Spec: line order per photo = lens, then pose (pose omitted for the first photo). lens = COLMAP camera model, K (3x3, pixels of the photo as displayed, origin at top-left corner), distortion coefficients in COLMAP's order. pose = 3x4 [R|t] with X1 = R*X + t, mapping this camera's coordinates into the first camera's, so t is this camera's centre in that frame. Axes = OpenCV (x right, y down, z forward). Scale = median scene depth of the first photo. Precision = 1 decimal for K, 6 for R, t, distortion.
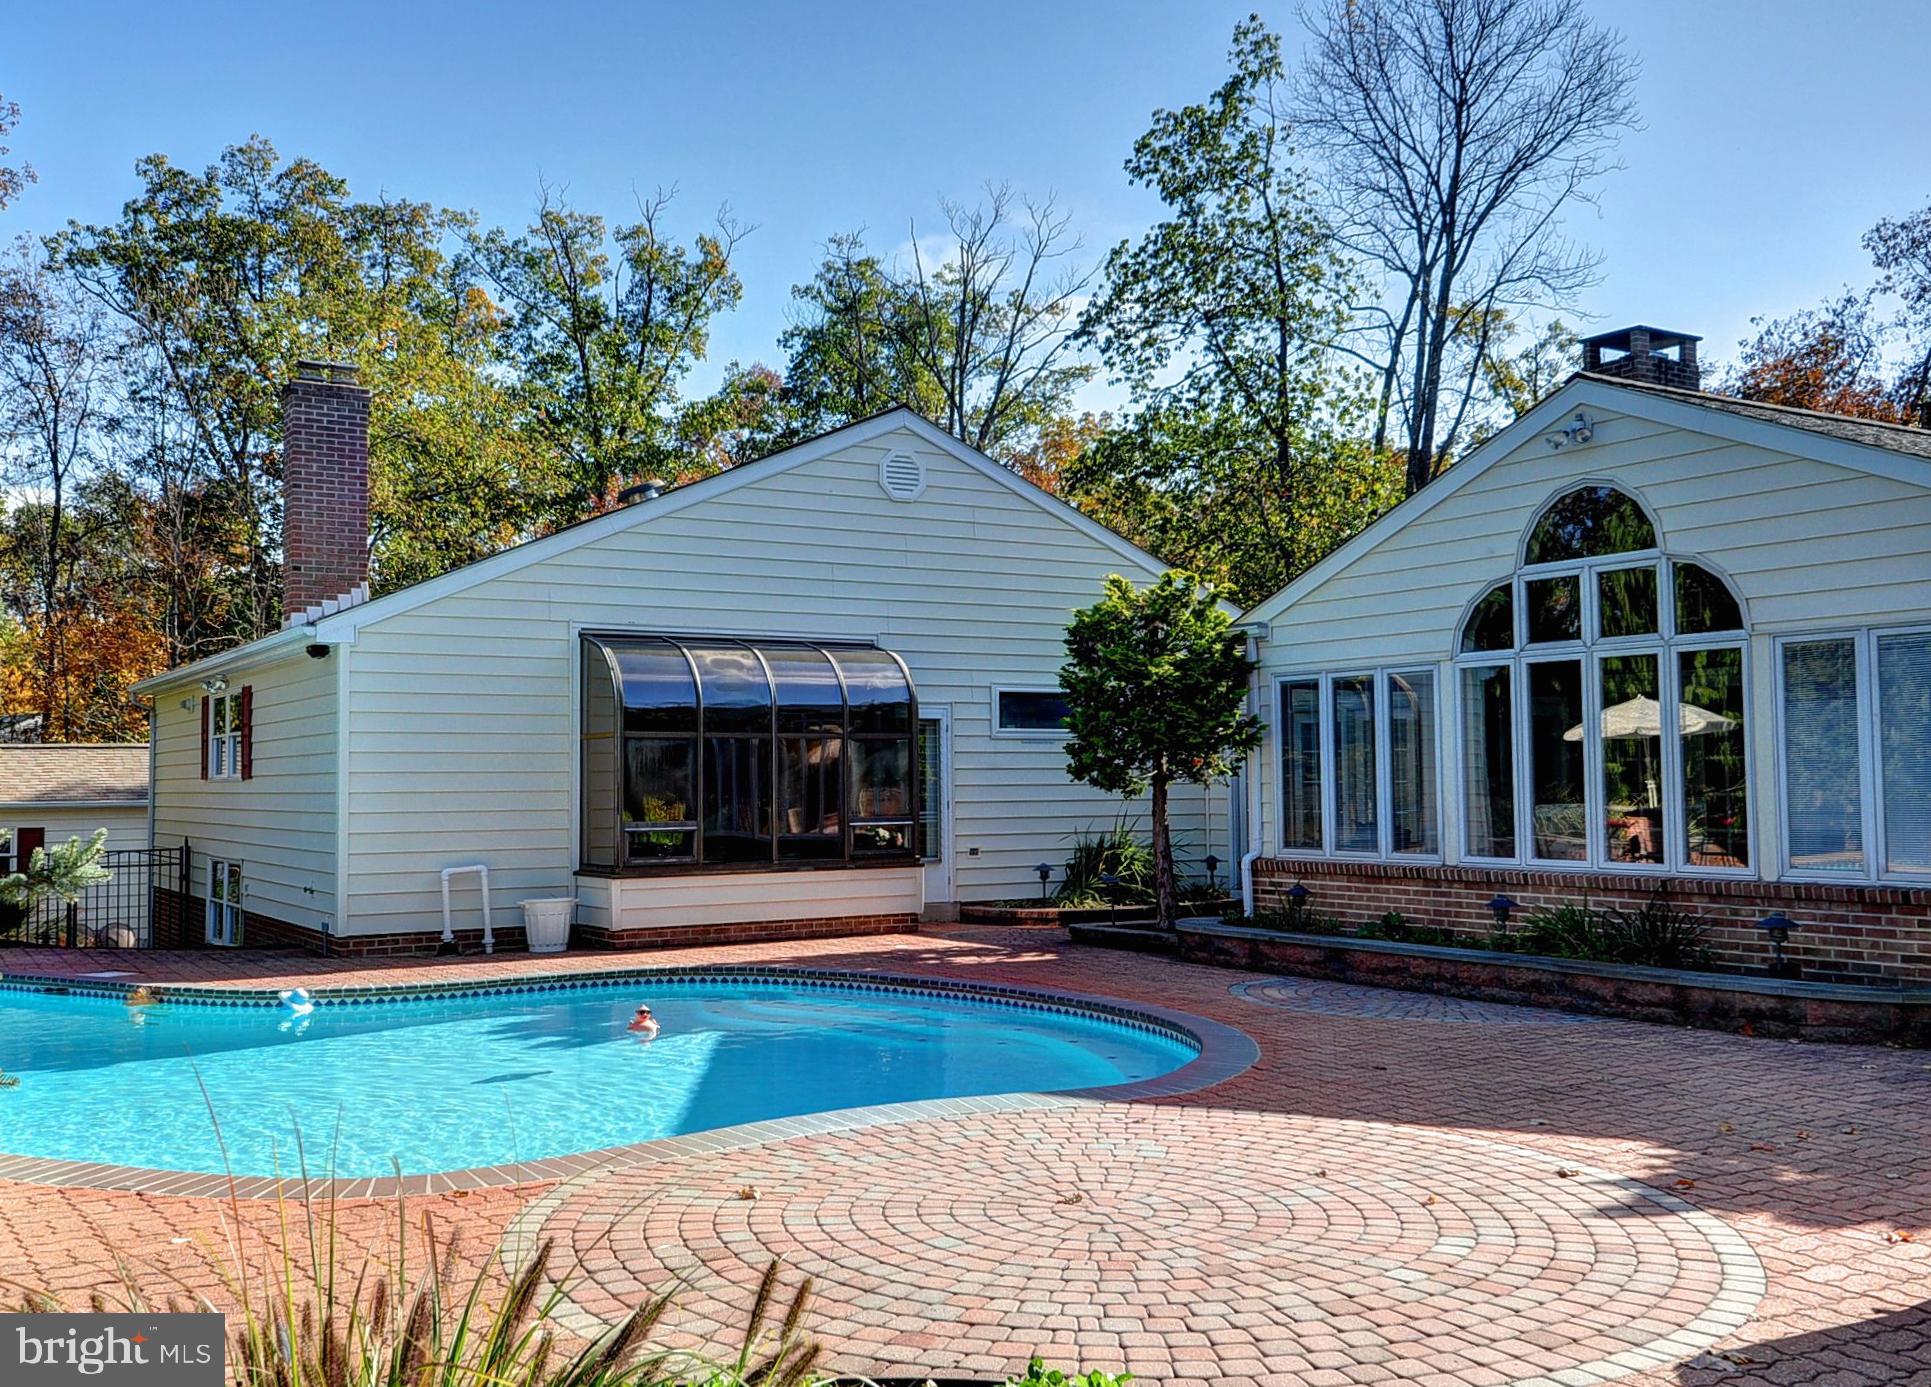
lens RADIAL K [[1806.0, 0, 965.5], [0, 1806.0, 693.5], [0, 0, 1]] dist [0.142387, 0.006973]
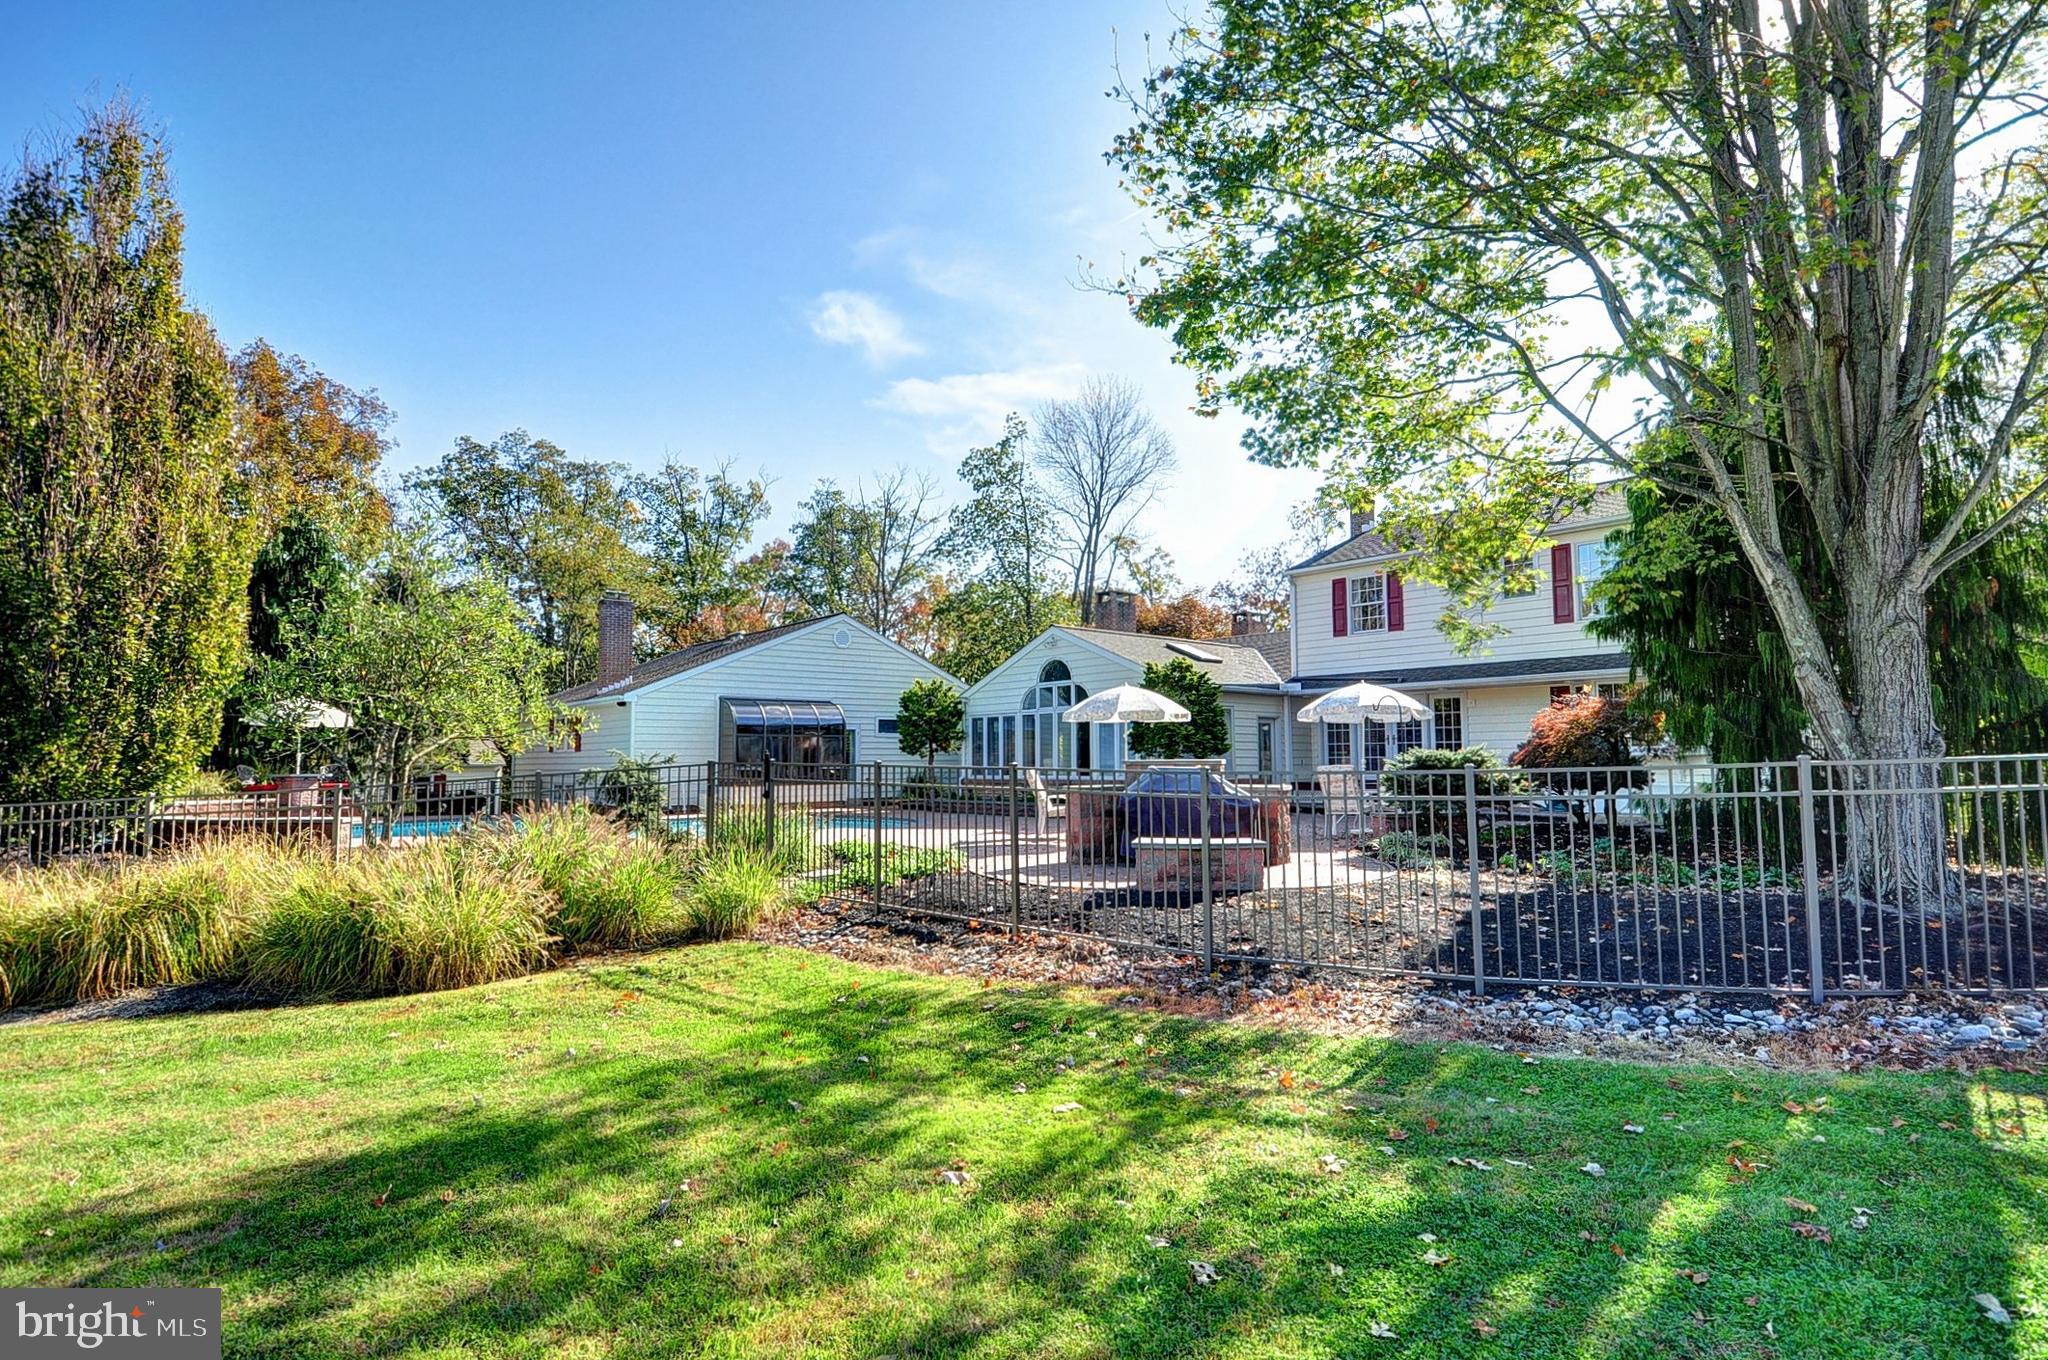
lens RADIAL K [[1125.1, 0, 1078.6], [0, 1125.1, 682.2], [0, 0, 1]] dist [-0.001144, -0.000717]
pose [[0.987904, 0.010284, 0.154727, 0.025389], [-0.006428, 0.999657, -0.025399, -0.007634], [-0.154935, 0.024098, 0.987631, -0.327784]]
